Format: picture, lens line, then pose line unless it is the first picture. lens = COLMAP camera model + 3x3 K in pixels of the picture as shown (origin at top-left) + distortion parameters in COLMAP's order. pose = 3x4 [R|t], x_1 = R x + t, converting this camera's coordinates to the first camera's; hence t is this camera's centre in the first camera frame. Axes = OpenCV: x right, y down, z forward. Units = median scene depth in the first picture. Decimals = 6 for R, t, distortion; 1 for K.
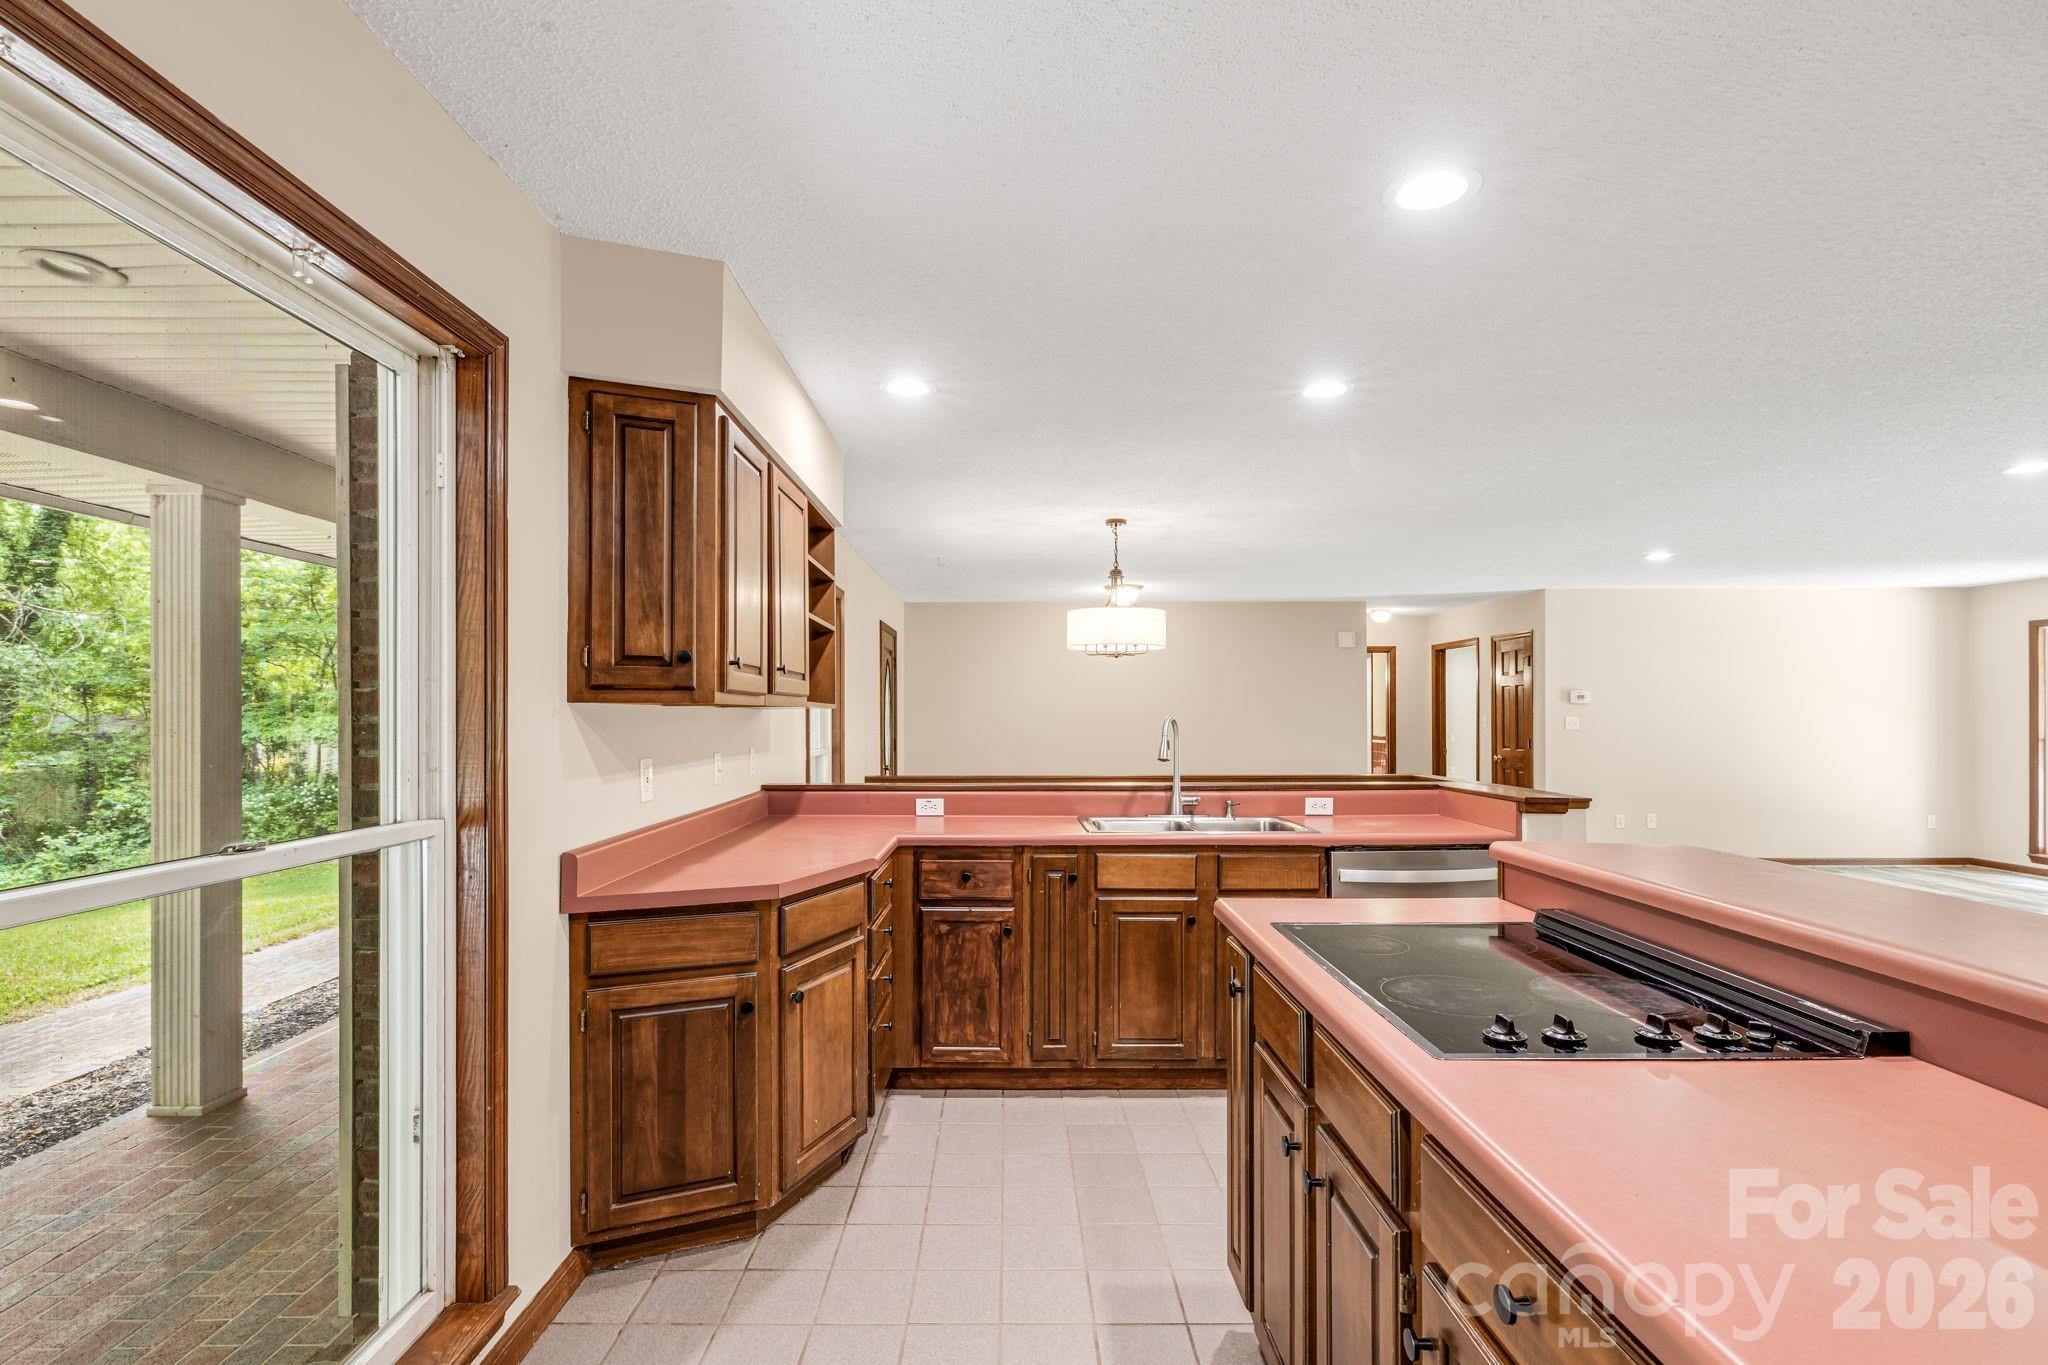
lens RADIAL K [[950.9, 0, 1018.4], [0, 950.9, 715.9], [0, 0, 1]] dist [0.001796, 0.000346]
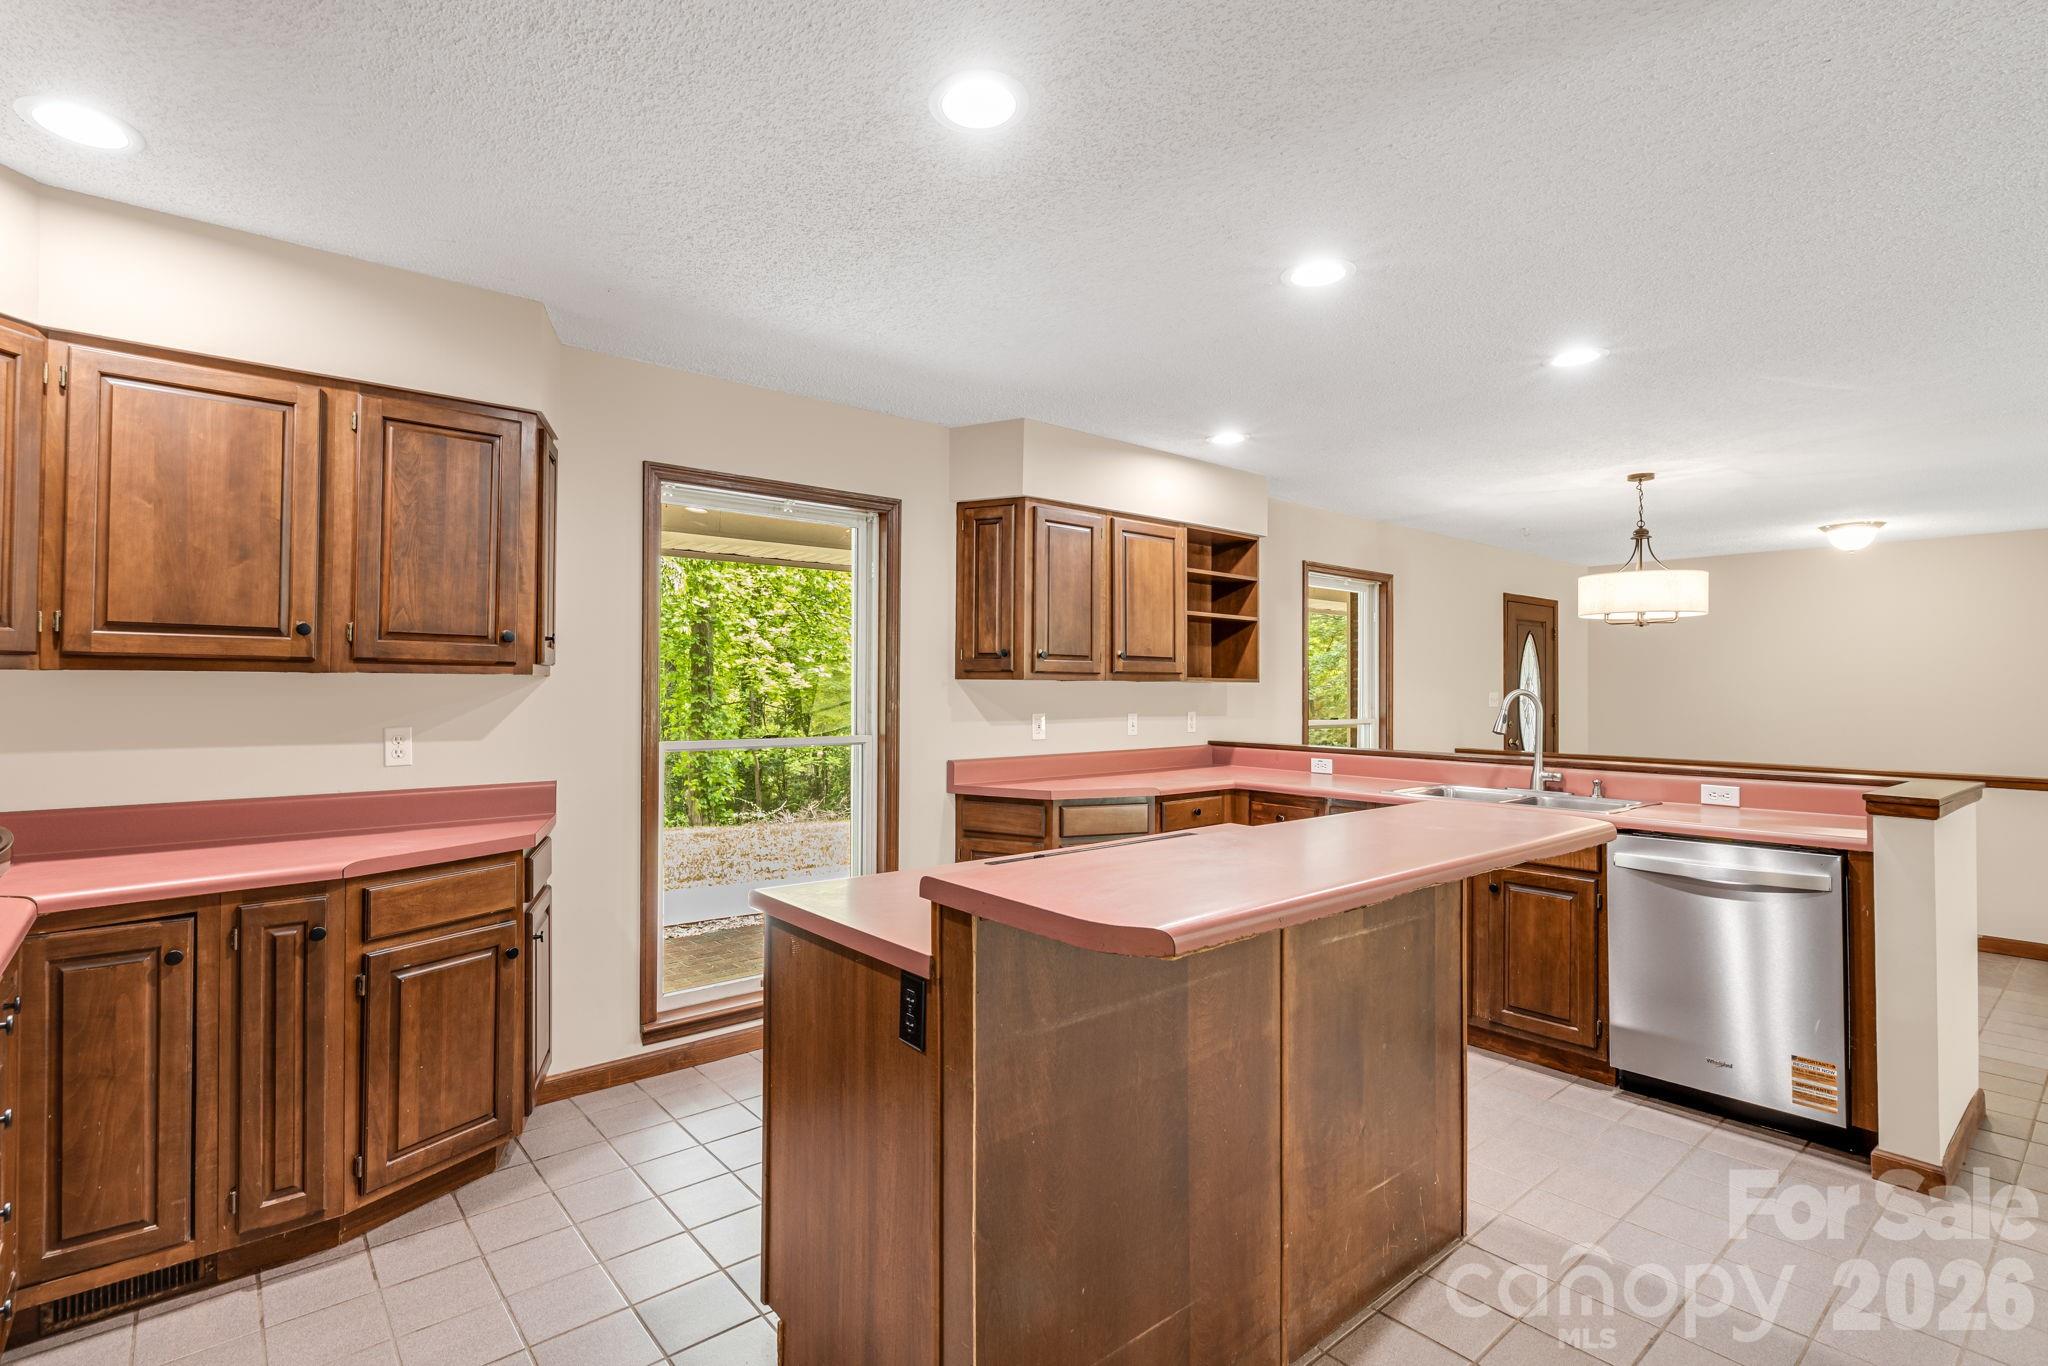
lens RADIAL K [[975.0, 0, 1024.0], [0, 975.0, 683.0], [0, 0, 1]] dist [-0.000132, 0.000097]
pose [[0.649289, 0.002622, -0.760537, 0.780525], [-0.006220, 0.999979, -0.001863, -0.003309], [0.760516, 0.005940, 0.649292, -0.093203]]
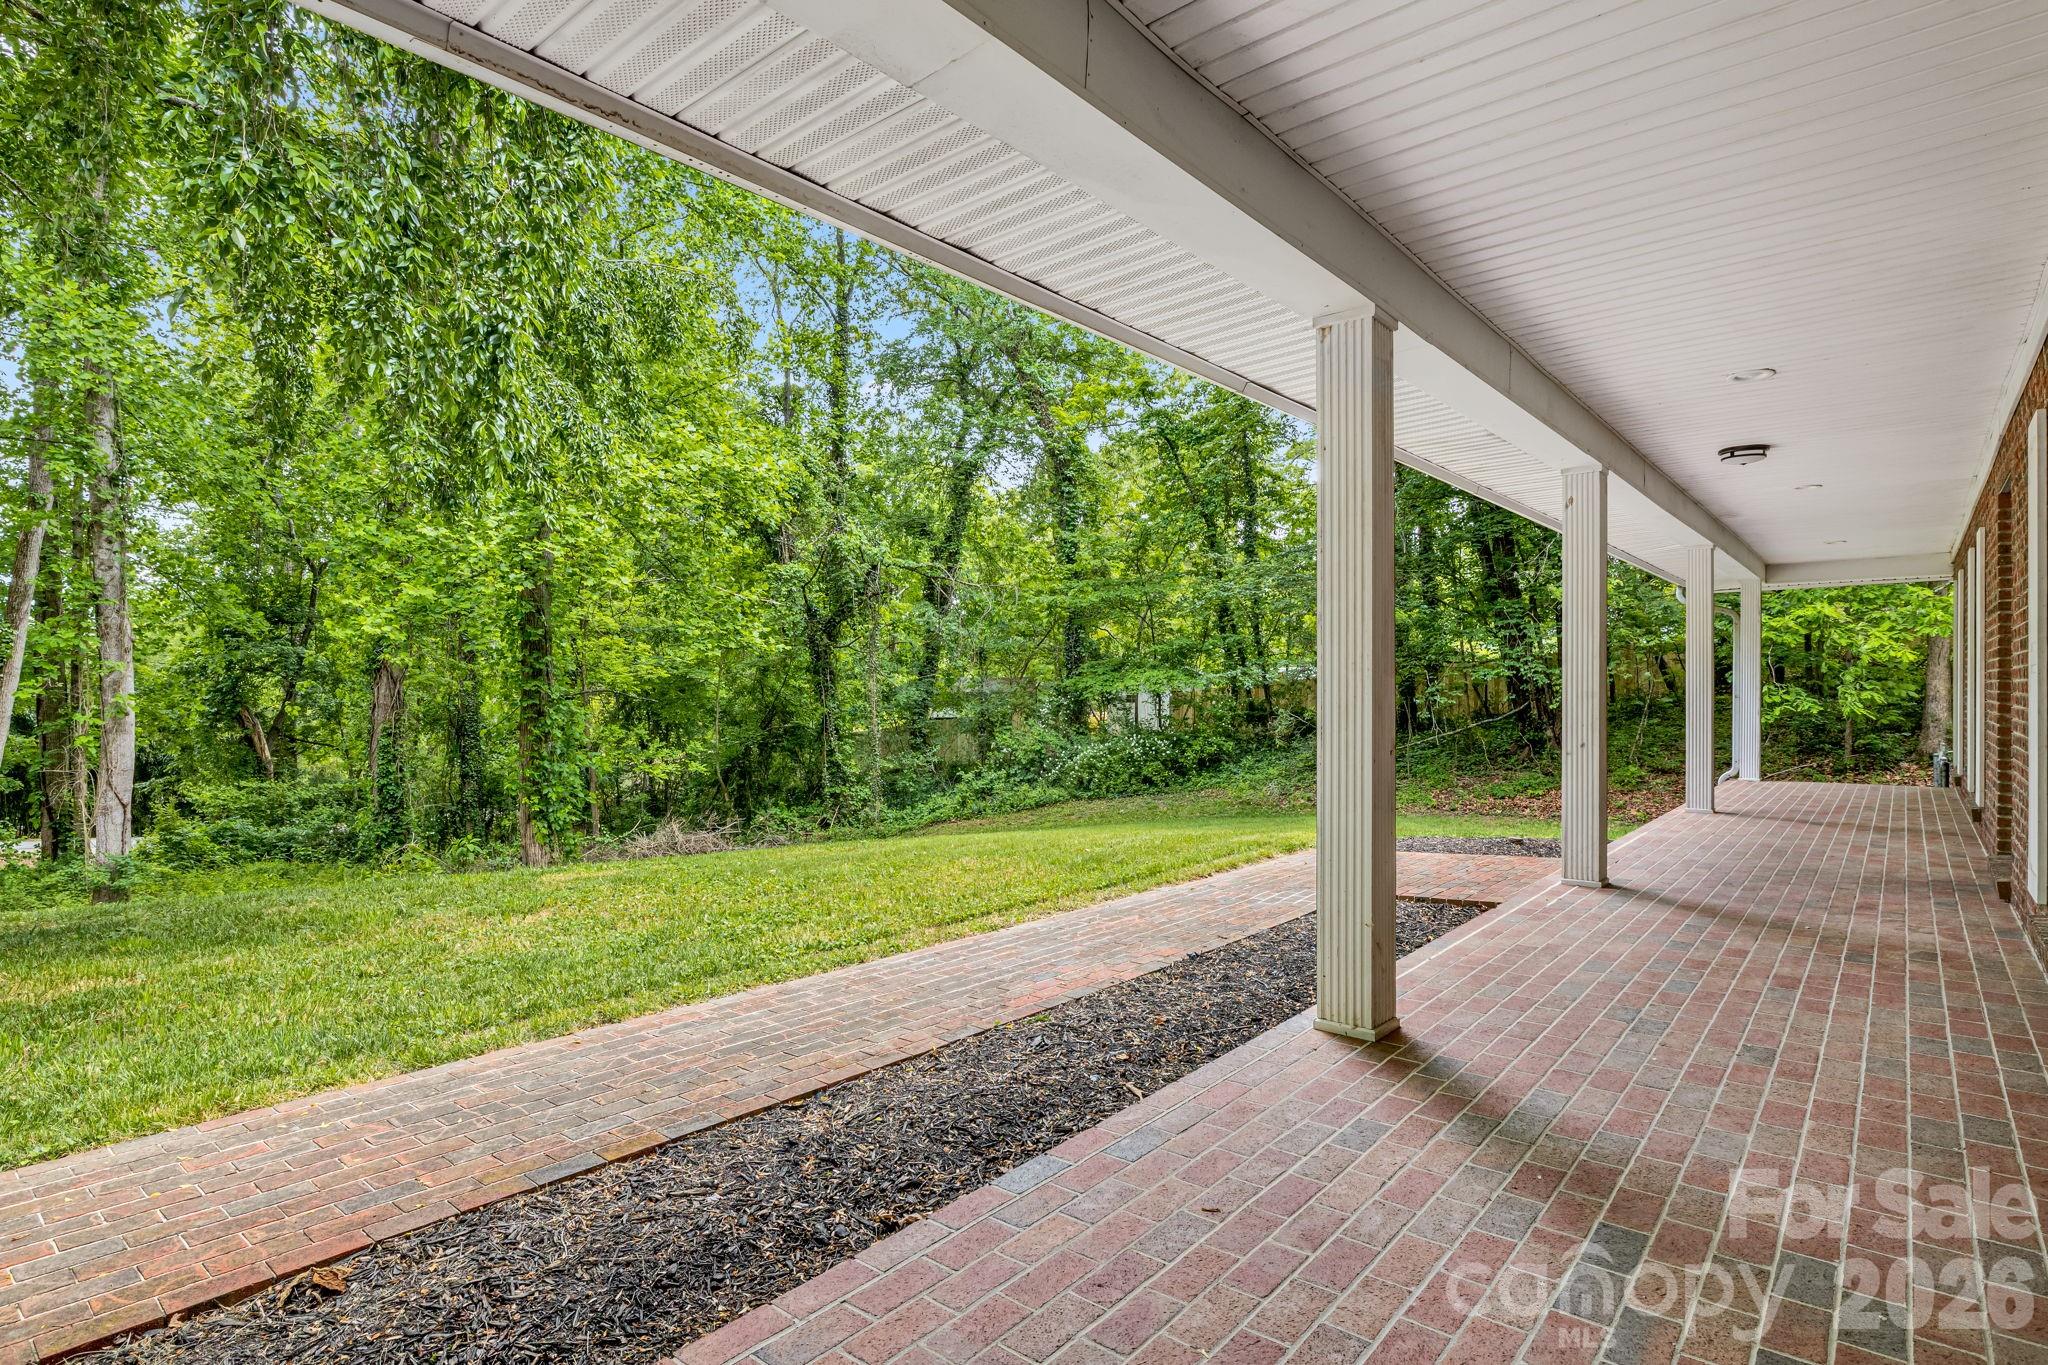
lens RADIAL K [[1056.8, 0, 1024.0], [0, 1056.8, 682.5], [0, 0, 1]] dist [0.001250, 0.000185]
pose [[0.762330, -0.001263, -0.647187, -0.553073], [-0.000711, 0.999996, -0.002788, 0.114941], [0.647188, 0.002585, 0.762326, 0.084336]]
